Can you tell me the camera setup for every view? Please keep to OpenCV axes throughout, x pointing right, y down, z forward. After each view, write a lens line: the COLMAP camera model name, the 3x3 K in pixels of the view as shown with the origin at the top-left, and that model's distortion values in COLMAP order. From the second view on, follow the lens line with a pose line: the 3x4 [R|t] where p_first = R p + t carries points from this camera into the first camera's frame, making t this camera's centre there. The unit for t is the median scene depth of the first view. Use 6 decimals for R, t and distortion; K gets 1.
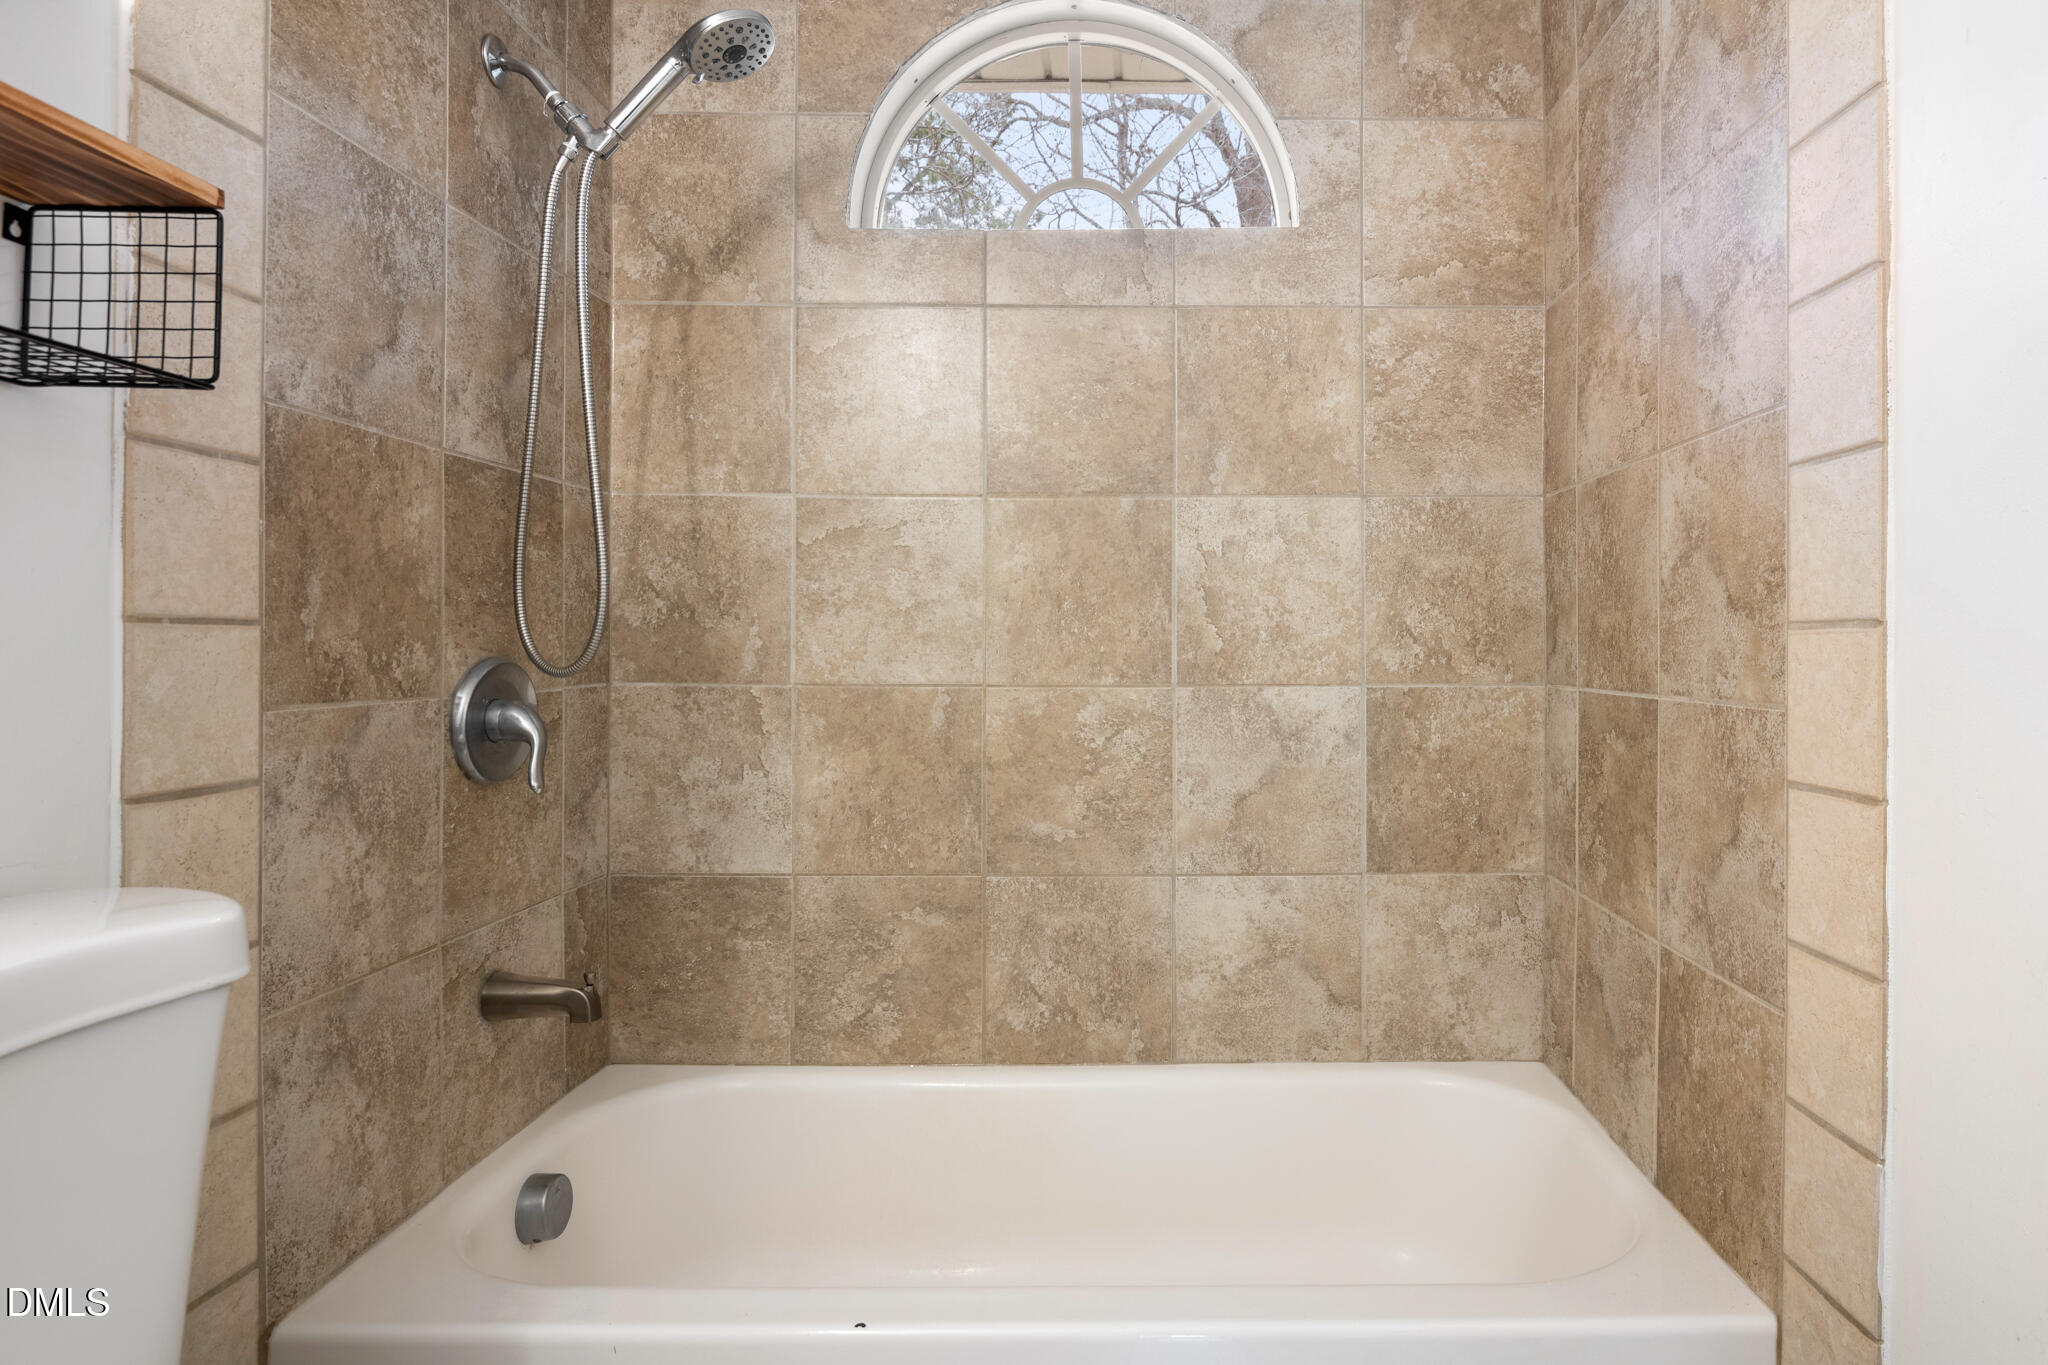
lens RADIAL K [[1168.7, 0, 1121.3], [0, 1168.7, 651.5], [0, 0, 1]] dist [0.002405, -0.005605]
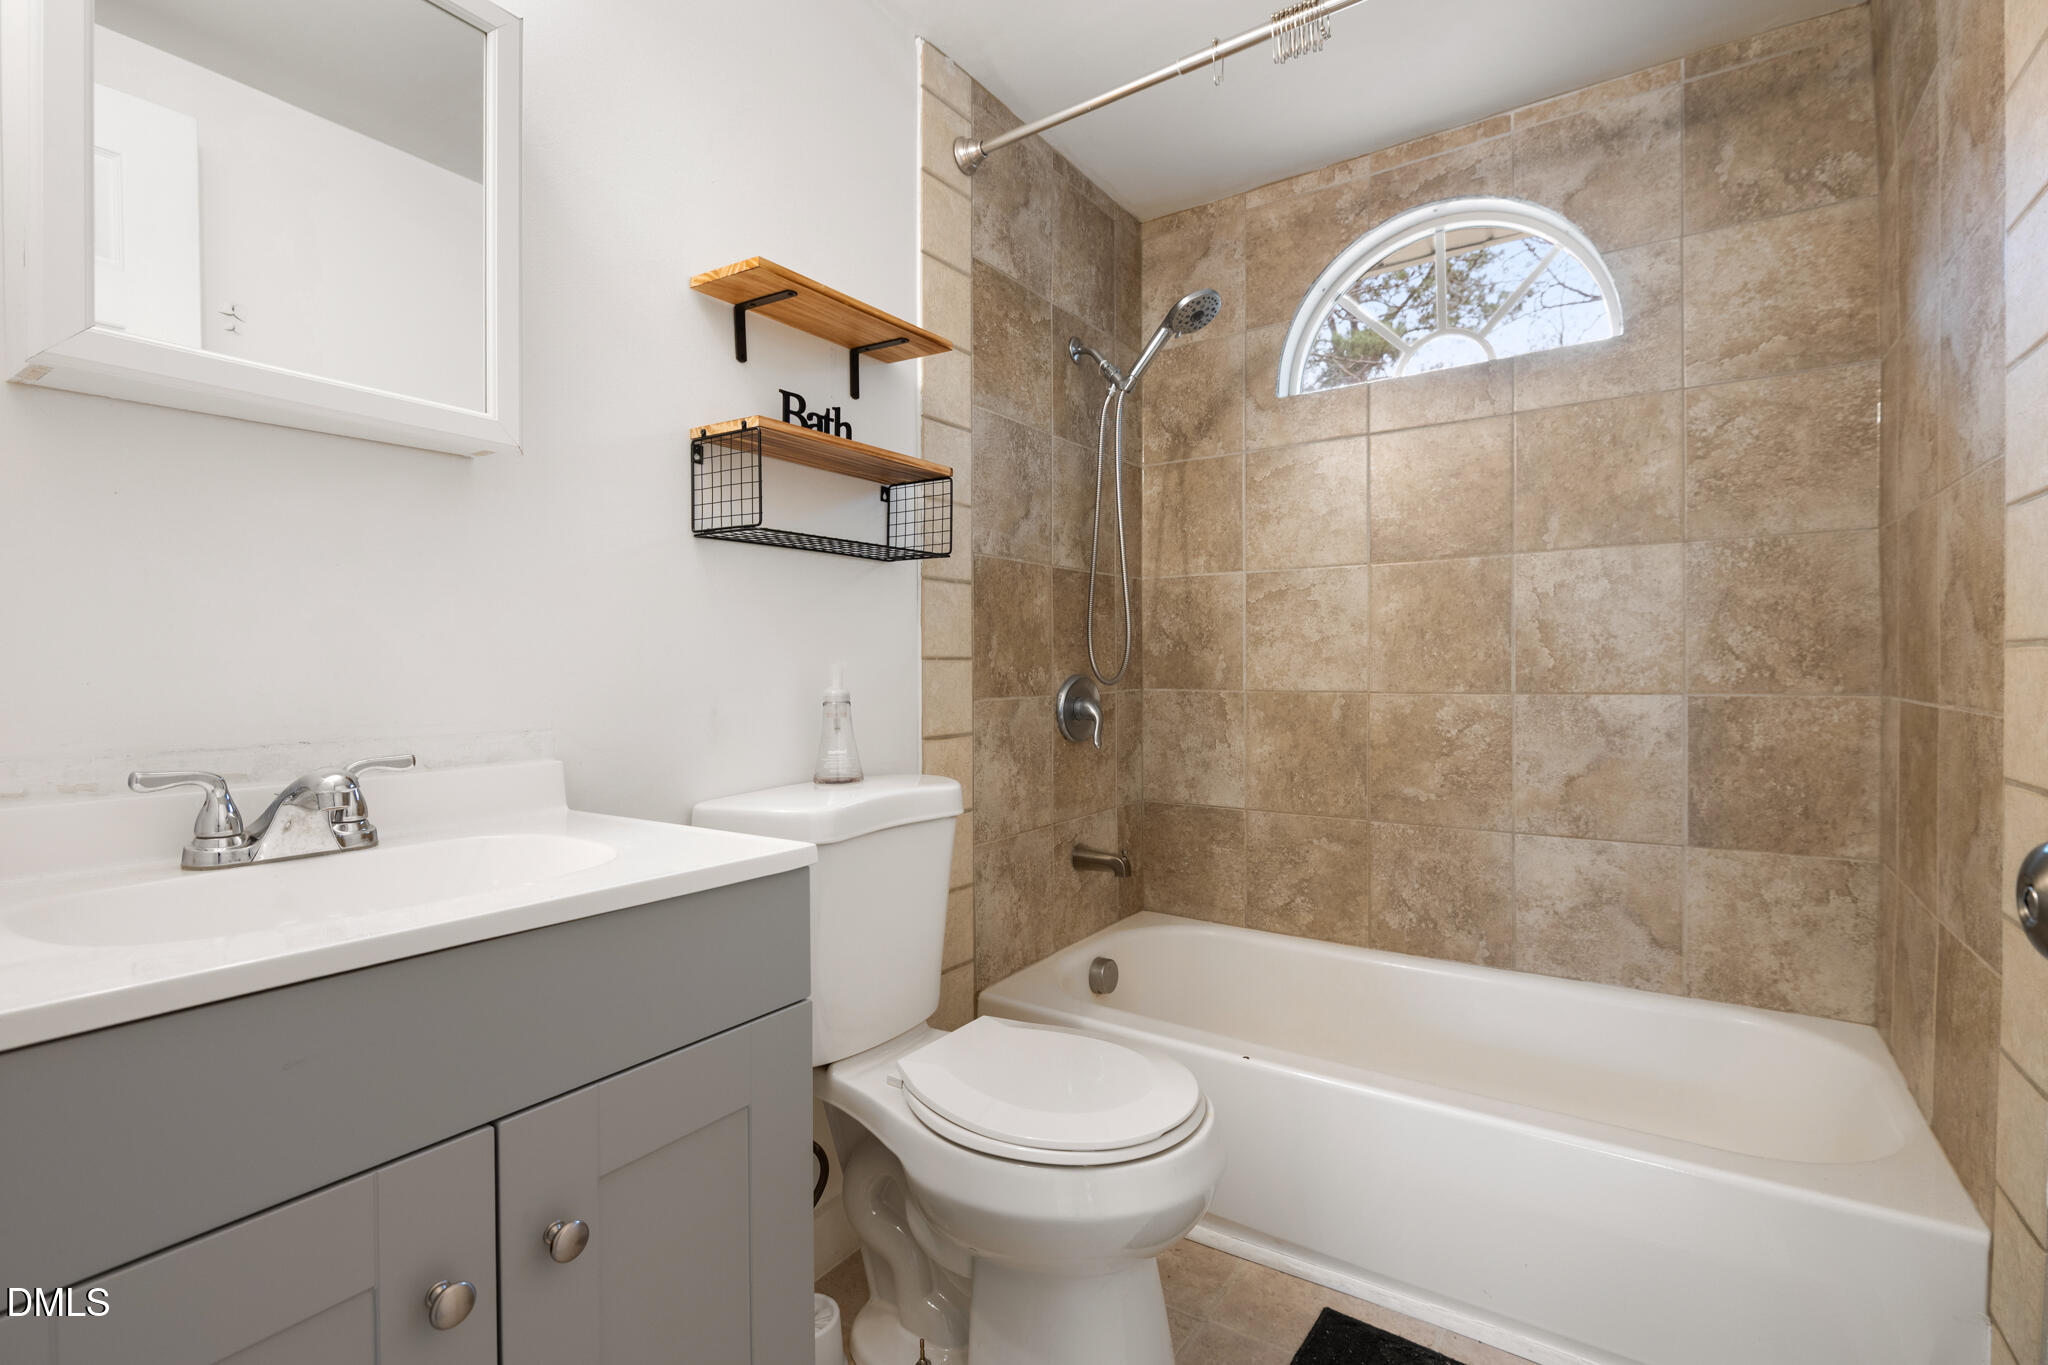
lens RADIAL K [[948.3, 0, 1021.4], [0, 948.3, 681.3], [0, 0, 1]] dist [-0.007136, -0.000495]
pose [[0.812516, 0.001103, -0.582938, 0.227080], [0.007843, 0.999887, 0.012825, -0.003454], [0.582886, -0.014993, 0.812415, -0.232261]]
